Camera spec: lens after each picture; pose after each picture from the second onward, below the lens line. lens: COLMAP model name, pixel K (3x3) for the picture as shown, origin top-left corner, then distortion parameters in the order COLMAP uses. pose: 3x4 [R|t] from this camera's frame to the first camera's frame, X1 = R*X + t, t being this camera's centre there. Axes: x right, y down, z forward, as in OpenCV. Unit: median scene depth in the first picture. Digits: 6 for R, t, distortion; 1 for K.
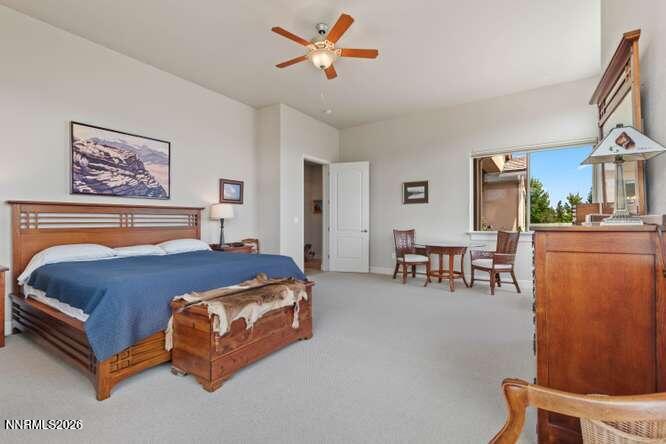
lens RADIAL K [[291.0, 0, 334.8], [0, 291.0, 223.3], [0, 0, 1]] dist [-0.002259, -0.000682]
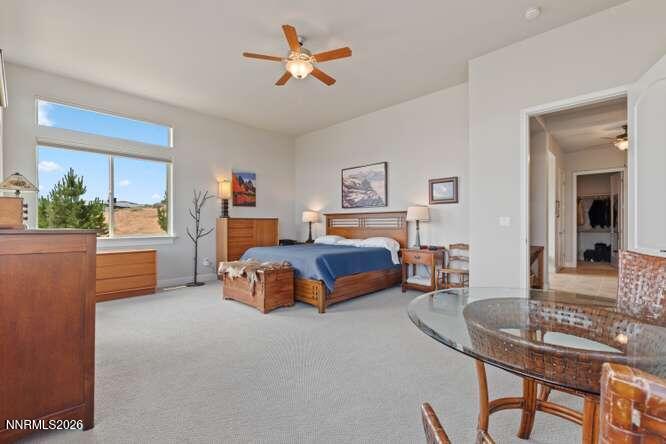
lens RADIAL K [[291.0, 0, 334.8], [0, 291.0, 223.3], [0, 0, 1]] dist [-0.002259, -0.000682]
pose [[-0.166257, 0.001665, -0.986081, 0.825634], [-0.004274, 0.999988, 0.002409, -0.009809], [0.986073, 0.004615, -0.166248, 1.114806]]
